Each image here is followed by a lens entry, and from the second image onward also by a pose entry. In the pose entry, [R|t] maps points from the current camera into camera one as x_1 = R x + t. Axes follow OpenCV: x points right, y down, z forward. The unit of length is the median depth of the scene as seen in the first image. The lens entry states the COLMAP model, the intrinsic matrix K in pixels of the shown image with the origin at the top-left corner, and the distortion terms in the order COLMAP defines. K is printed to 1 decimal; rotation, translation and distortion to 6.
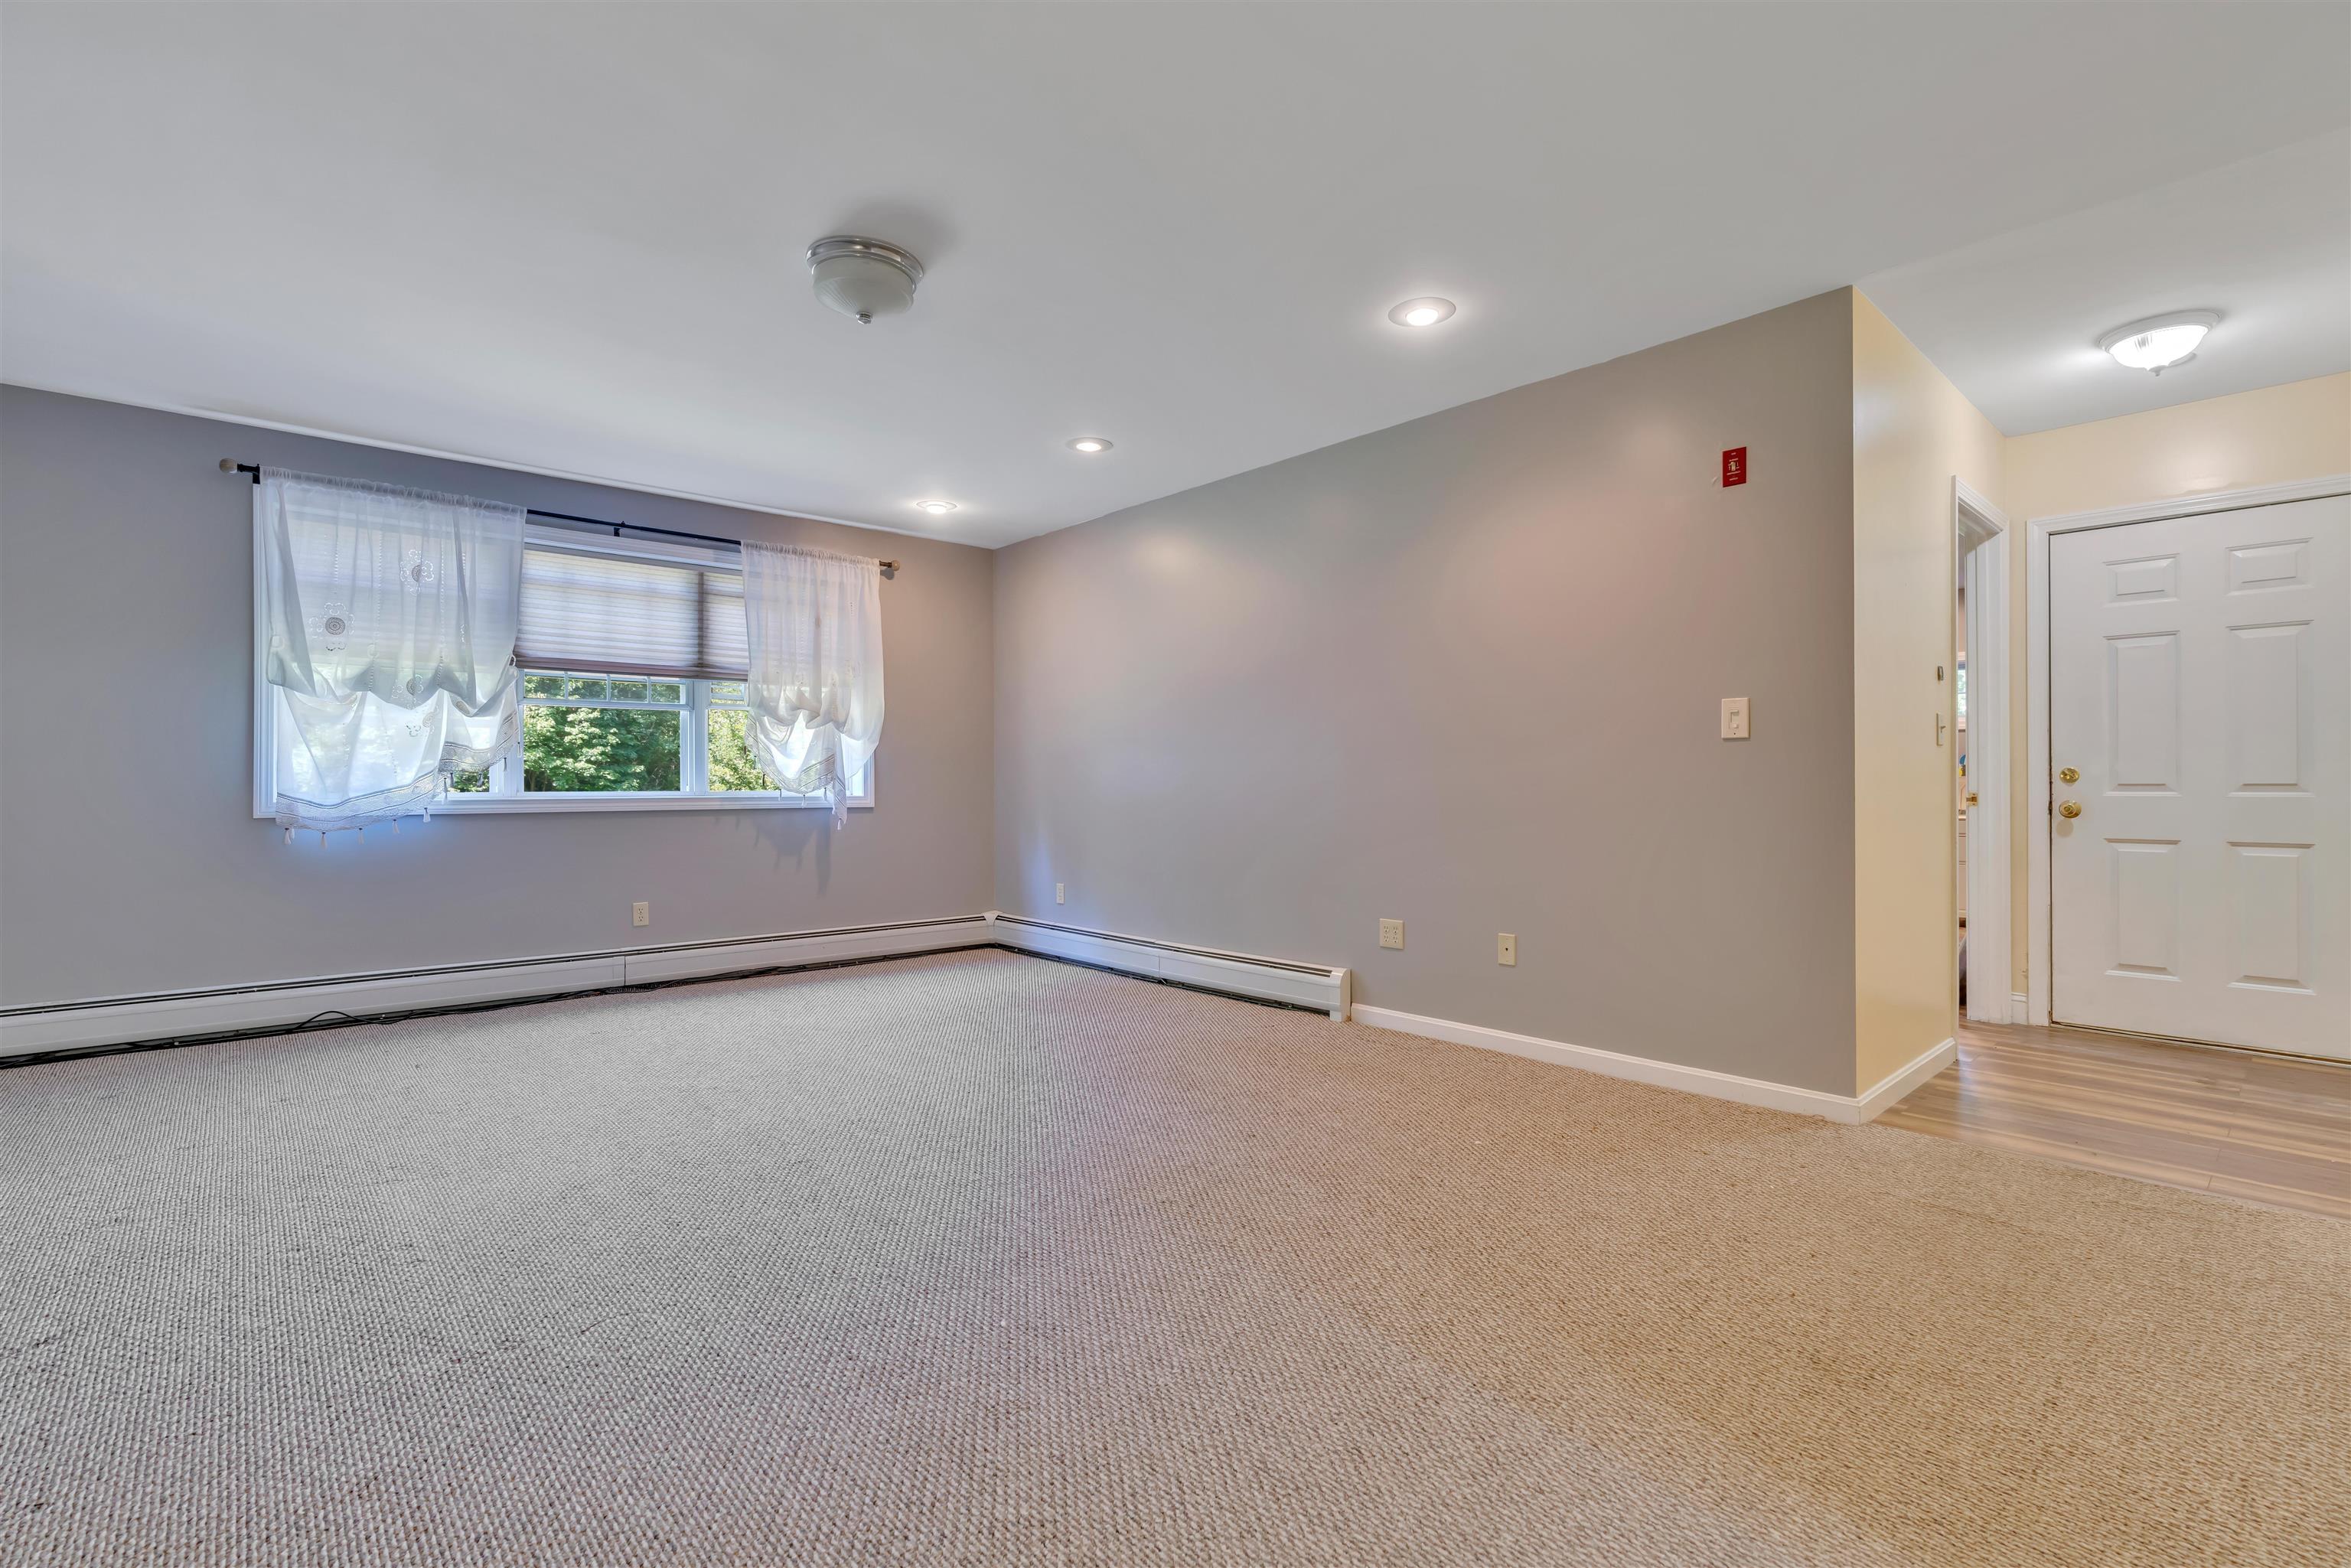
lens RADIAL K [[1075.5, 0, 1166.0], [0, 1075.5, 775.8], [0, 0, 1]] dist [-0.010903, 0.001599]
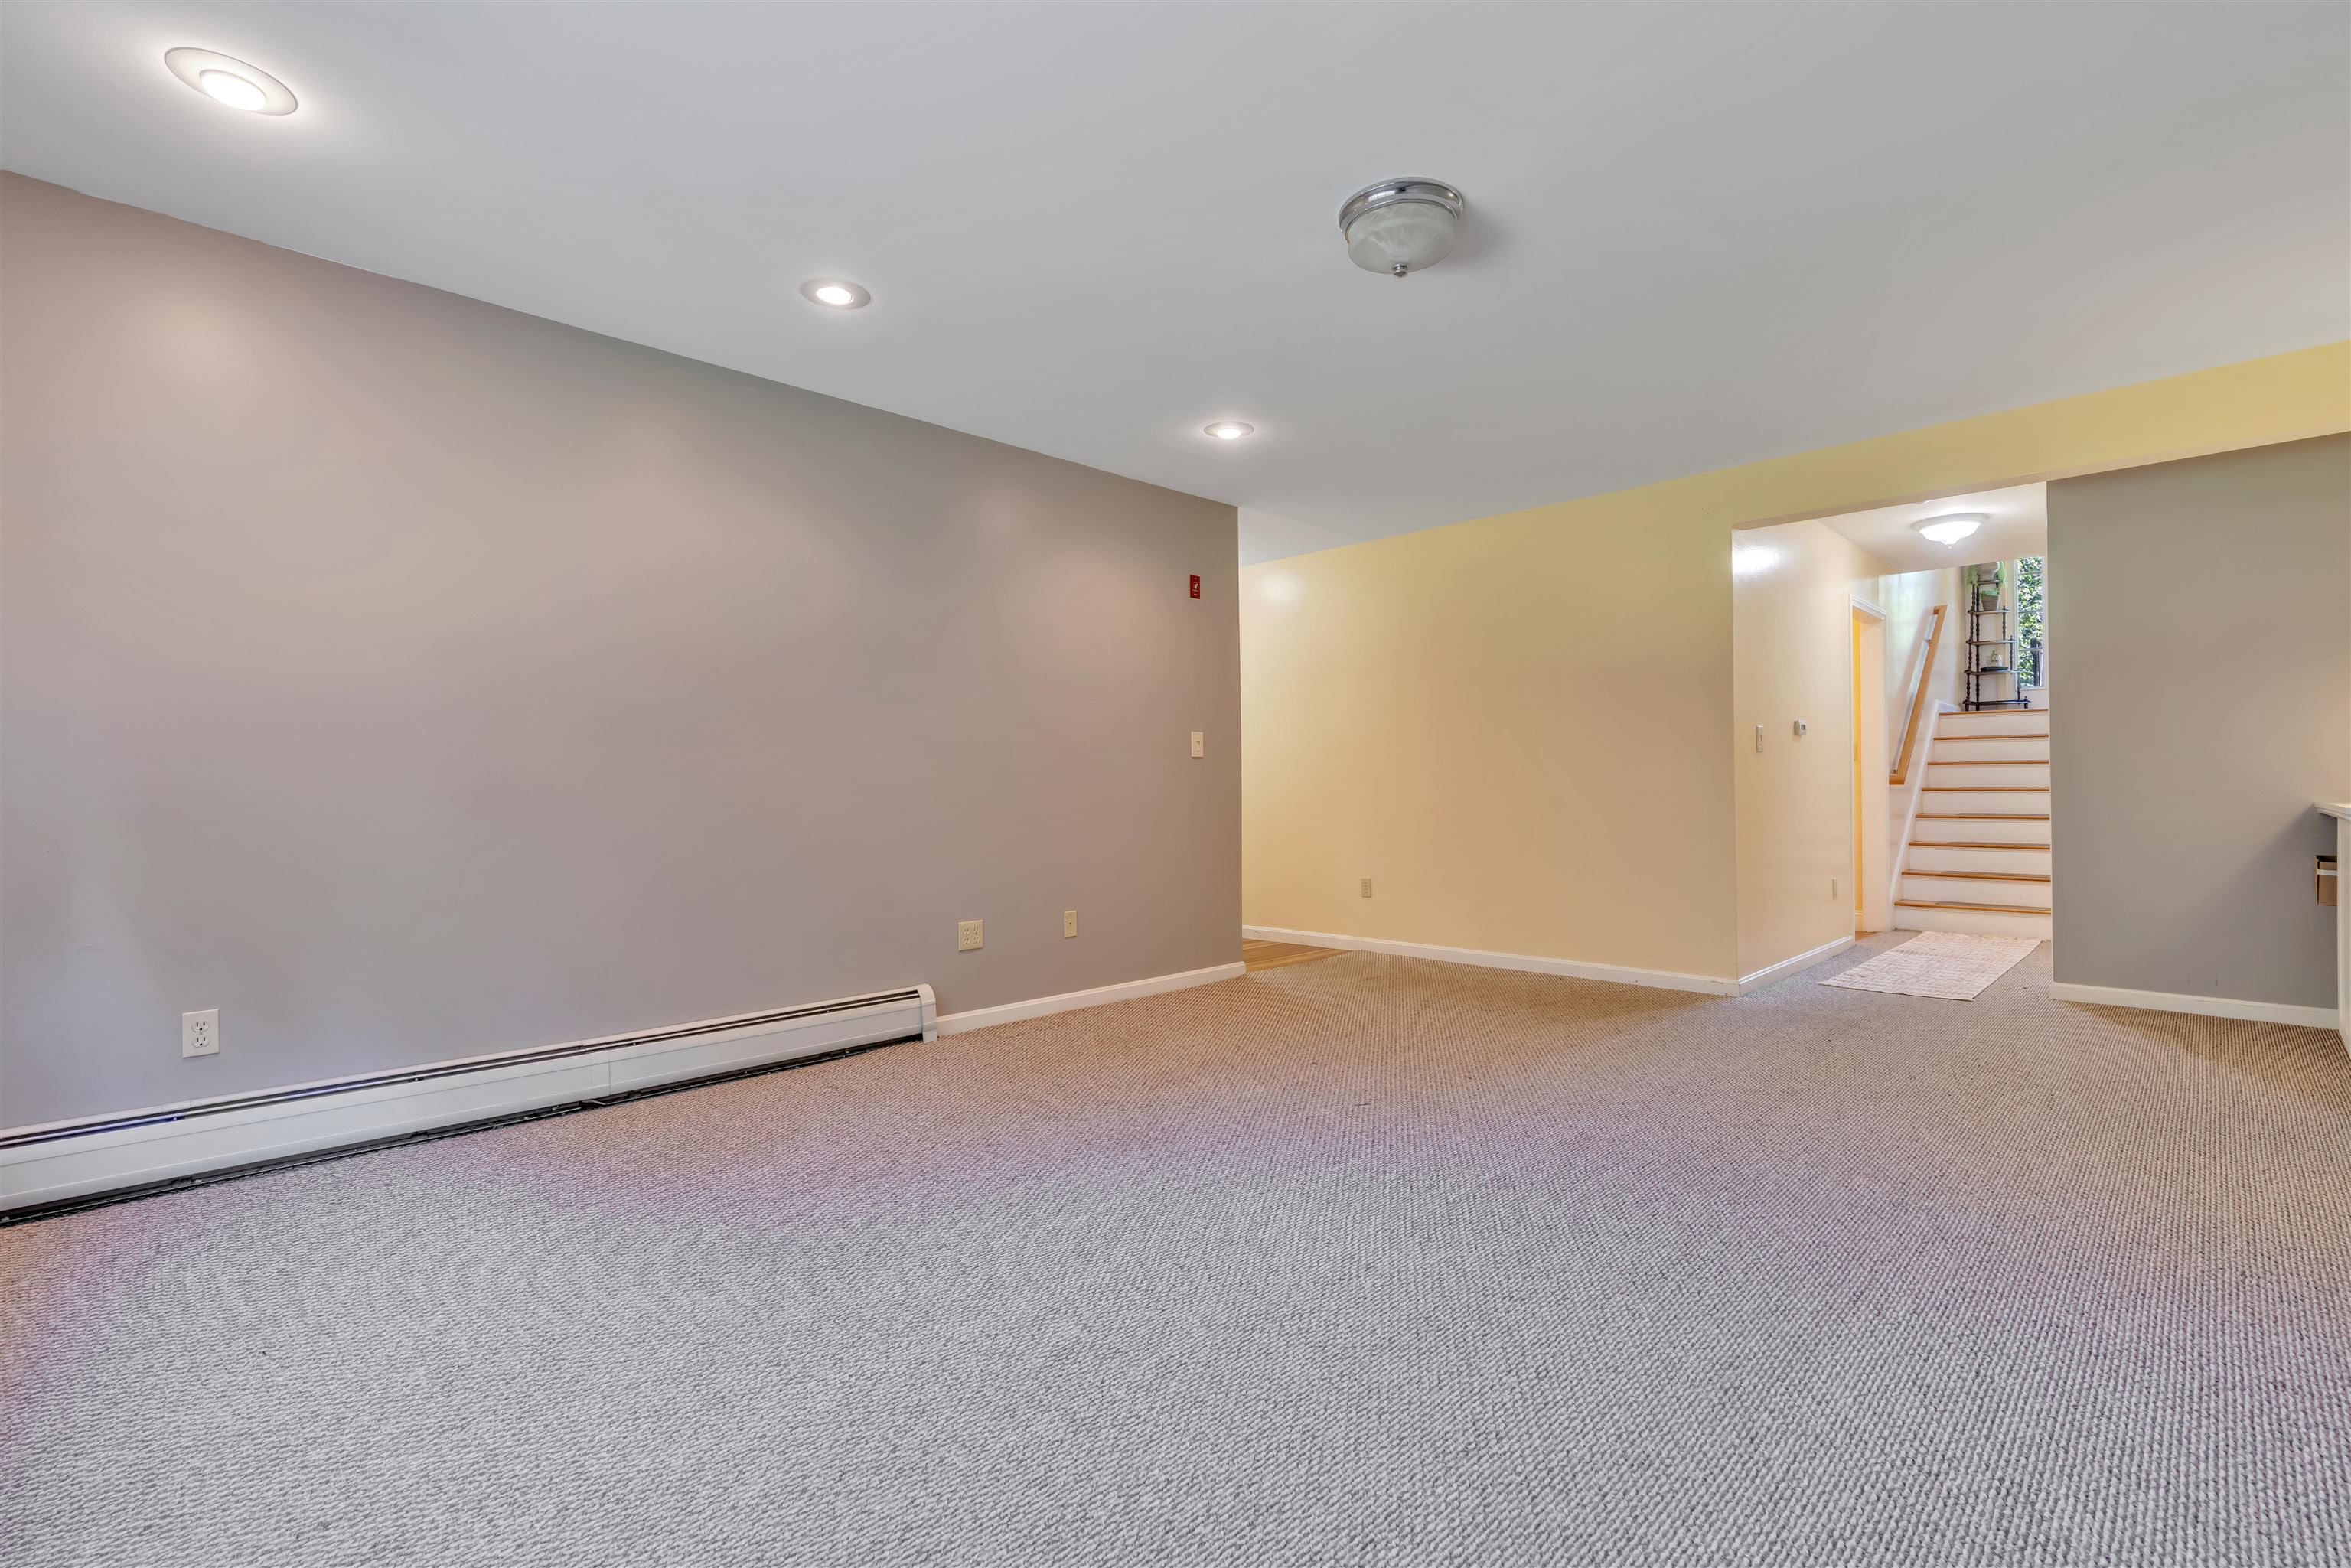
lens RADIAL K [[1075.5, 0, 1166.0], [0, 1075.5, 788.6], [0, 0, 1]] dist [-0.010903, 0.001599]
pose [[-0.052857, -0.001040, 0.998602, -0.815586], [0.001684, 0.999998, 0.001131, 0.007469], [-0.998601, 0.001742, -0.052855, 0.869104]]
